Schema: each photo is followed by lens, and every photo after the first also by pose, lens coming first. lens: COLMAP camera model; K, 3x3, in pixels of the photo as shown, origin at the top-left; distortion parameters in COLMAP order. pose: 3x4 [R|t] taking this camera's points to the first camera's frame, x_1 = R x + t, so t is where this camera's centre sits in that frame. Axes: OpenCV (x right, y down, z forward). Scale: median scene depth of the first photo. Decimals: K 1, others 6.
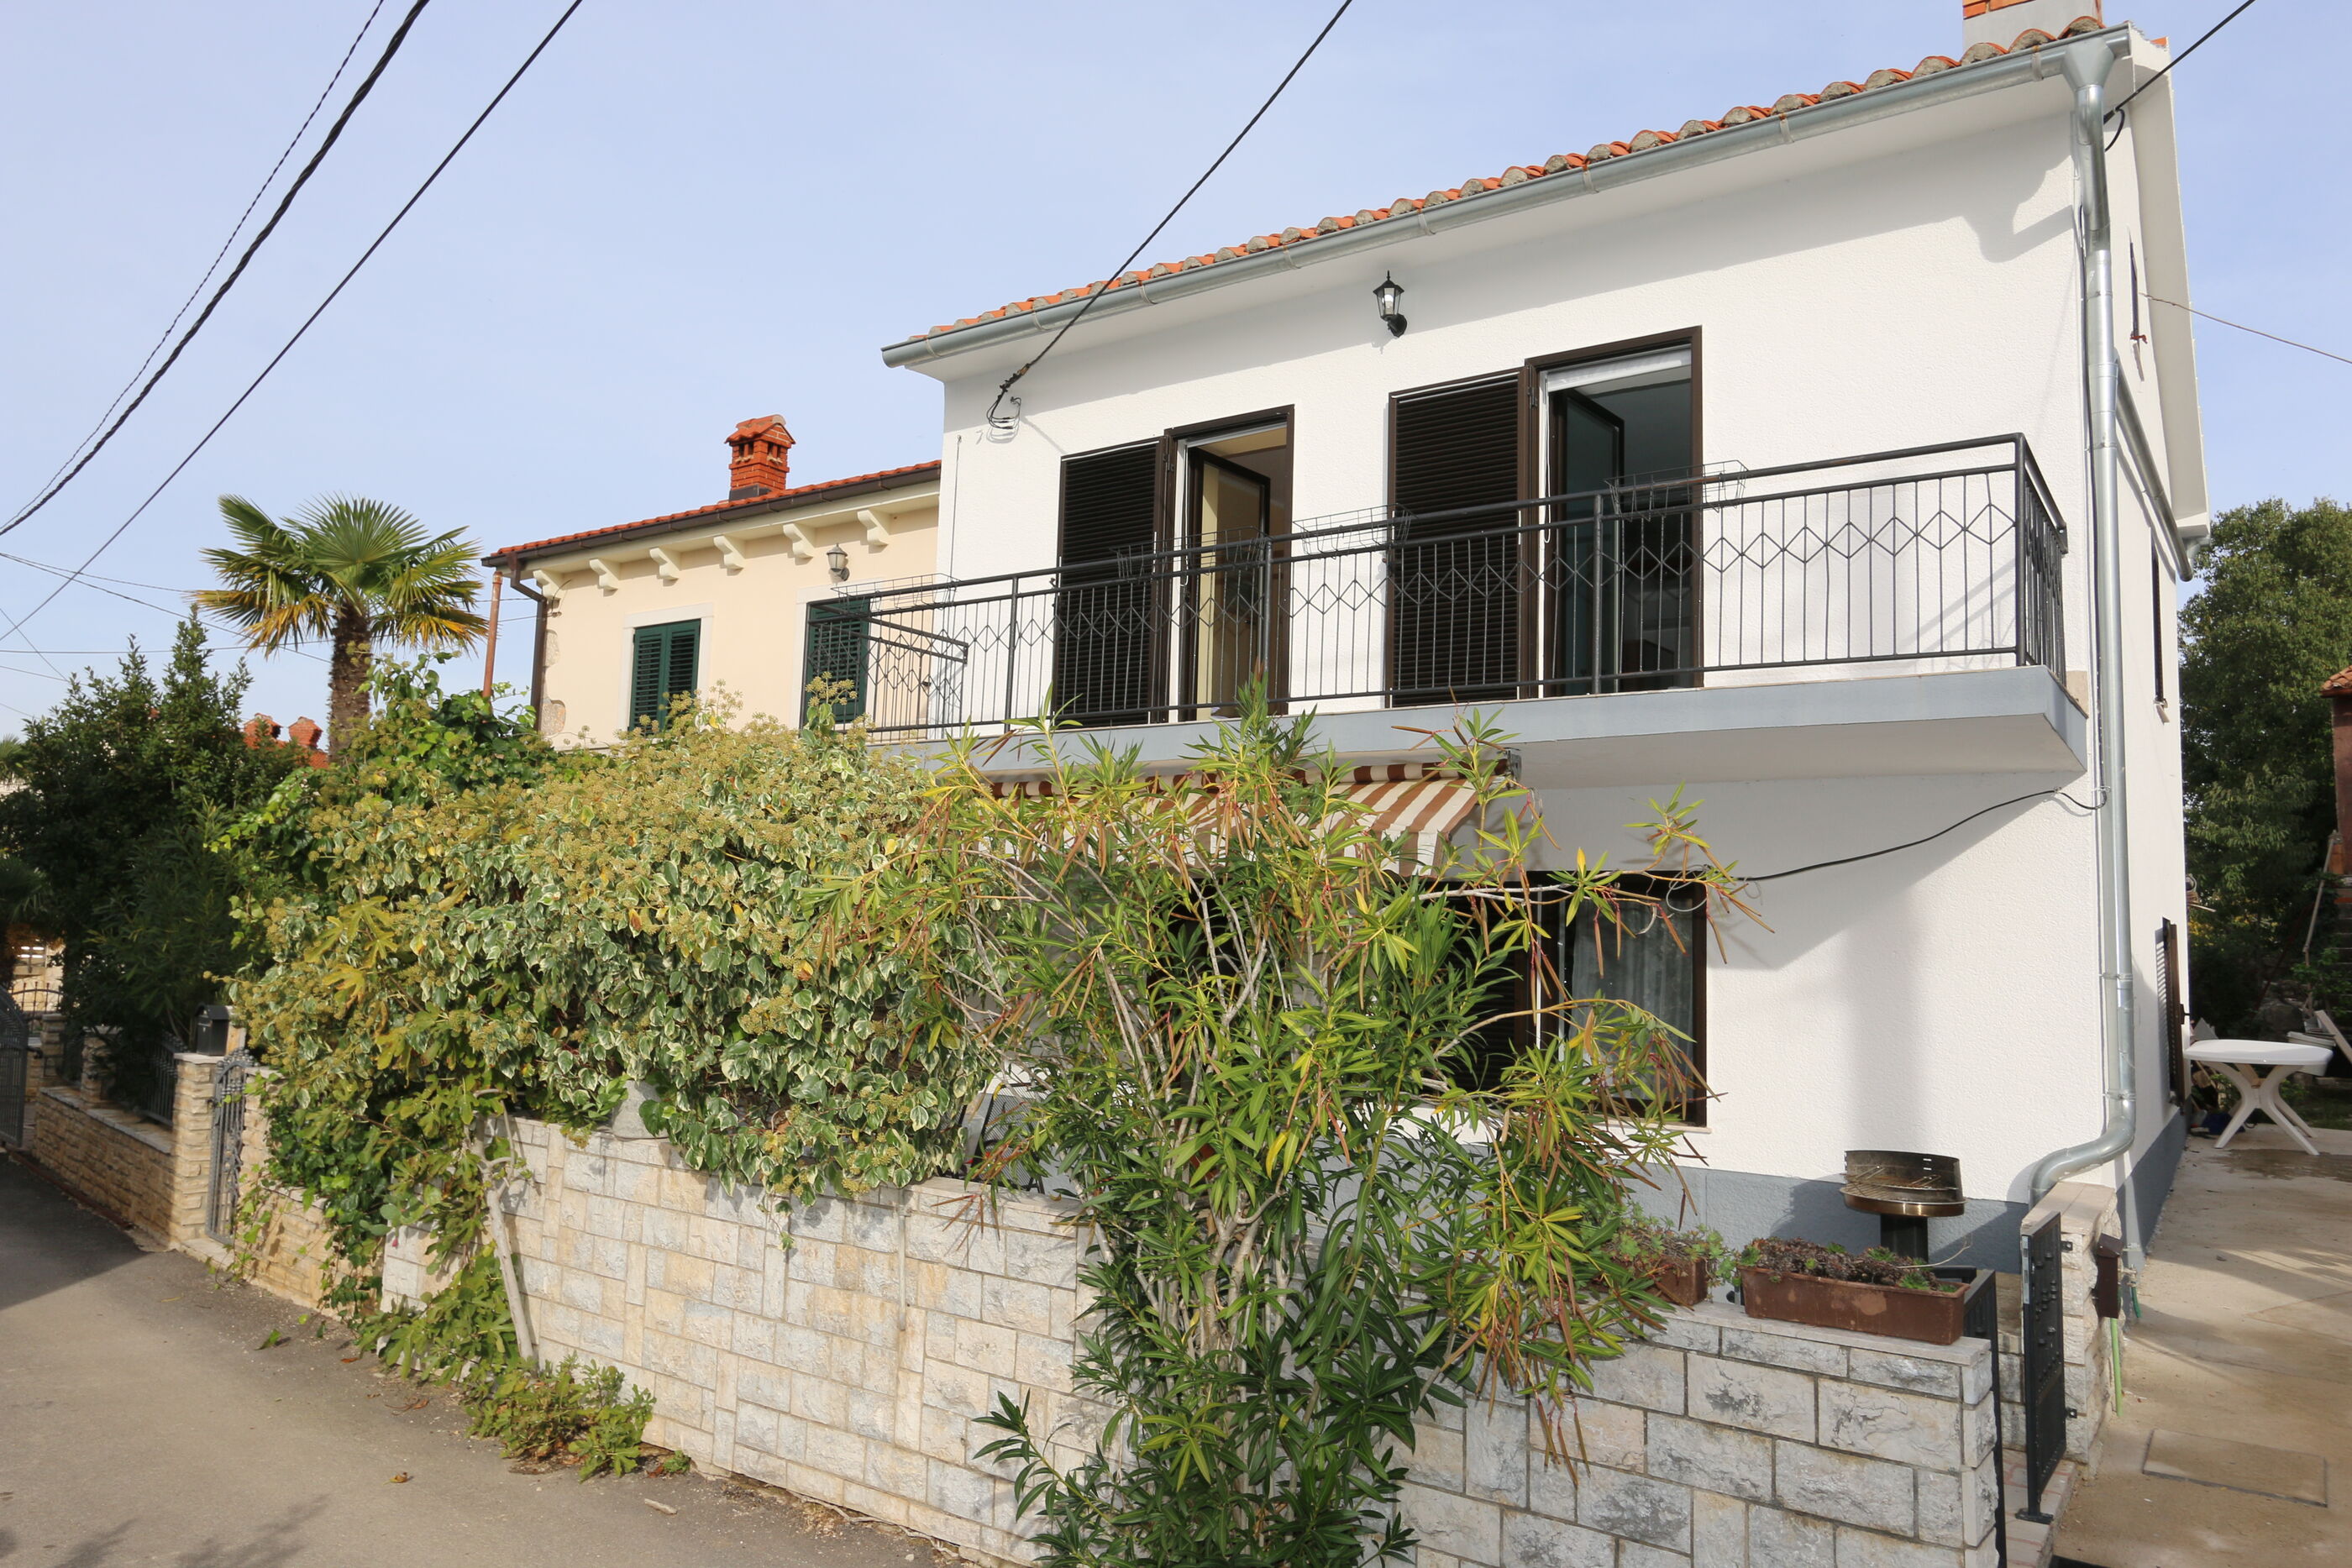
lens RADIAL K [[1637.3, 0, 1176.0], [0, 1637.3, 784.0], [0, 0, 1]] dist [-0.007300, 0.004818]
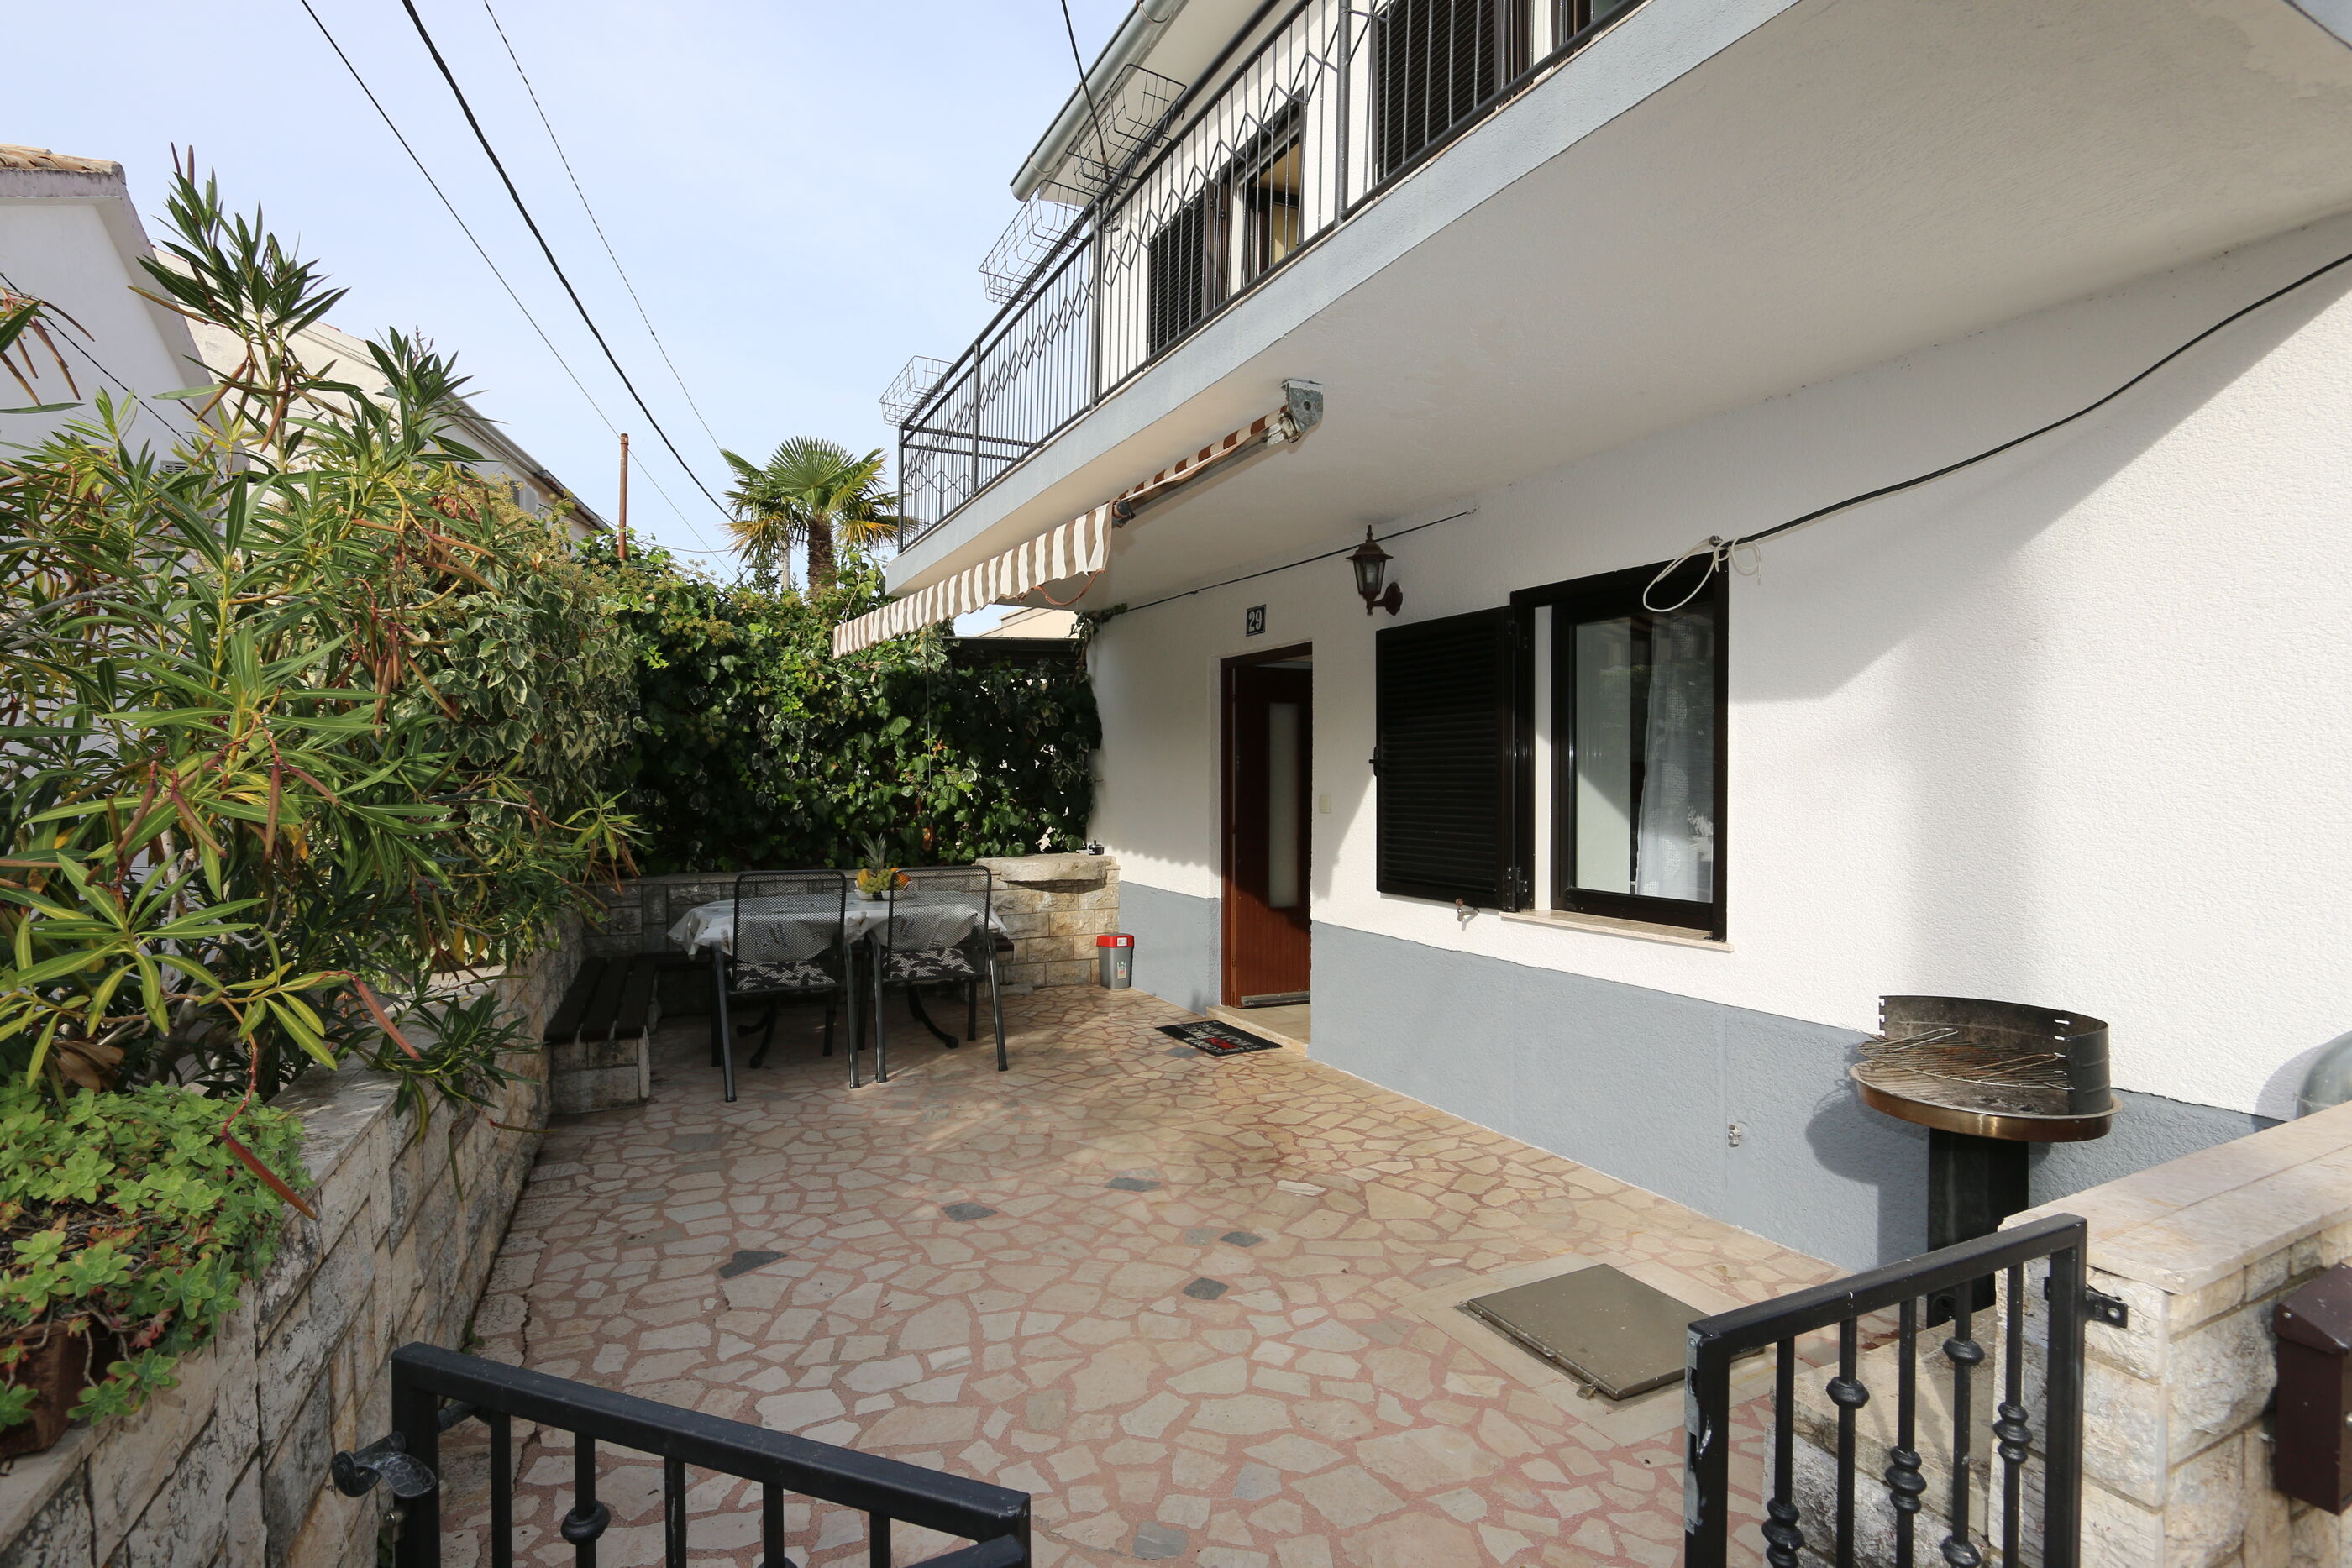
lens RADIAL K [[1154.8, 0, 1160.8], [0, 1154.8, 784.6], [0, 0, 1]] dist [-0.016222, 0.000337]
pose [[0.872316, -0.024572, -0.488325, 0.363170], [0.069636, 0.994799, 0.074336, 0.100440], [0.483959, -0.098850, 0.869490, 0.513955]]
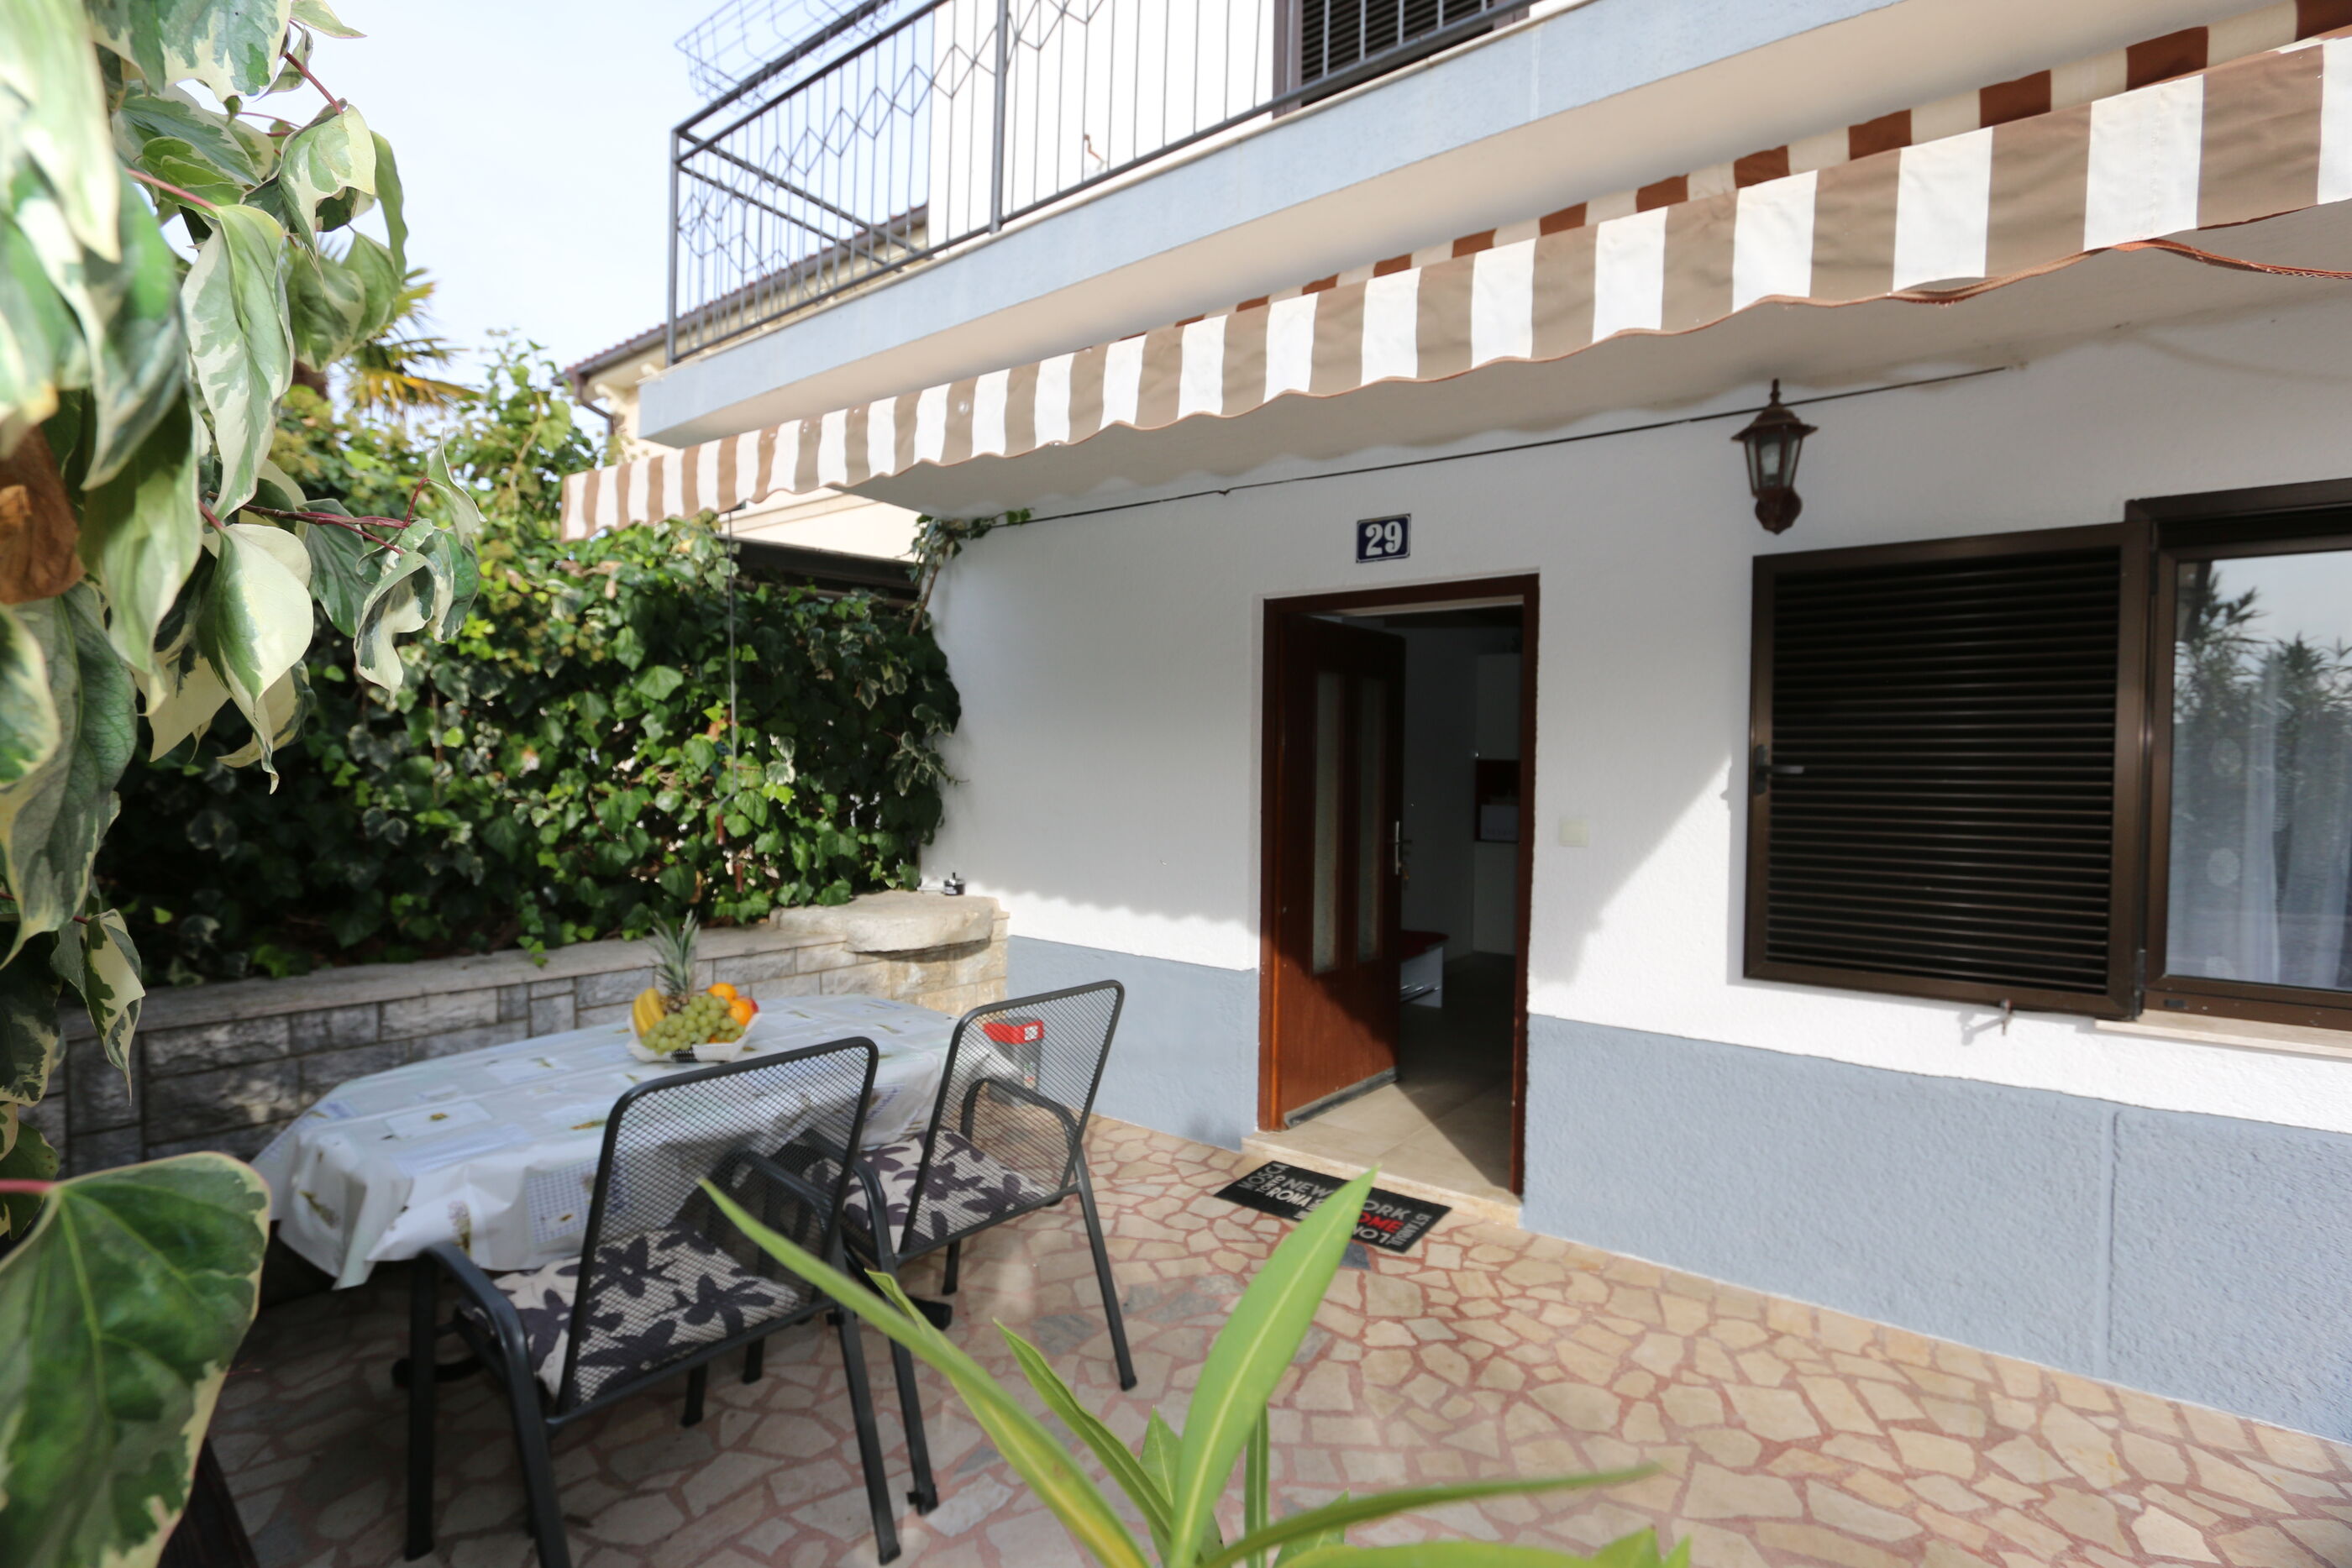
lens RADIAL K [[1086.4, 0, 1168.1], [0, 1086.4, 781.1], [0, 0, 1]] dist [-0.018971, -0.000162]
pose [[0.999071, -0.015323, -0.040269, -0.048121], [0.019556, 0.994076, 0.106917, 0.104649], [0.038392, -0.107605, 0.993452, 0.764934]]
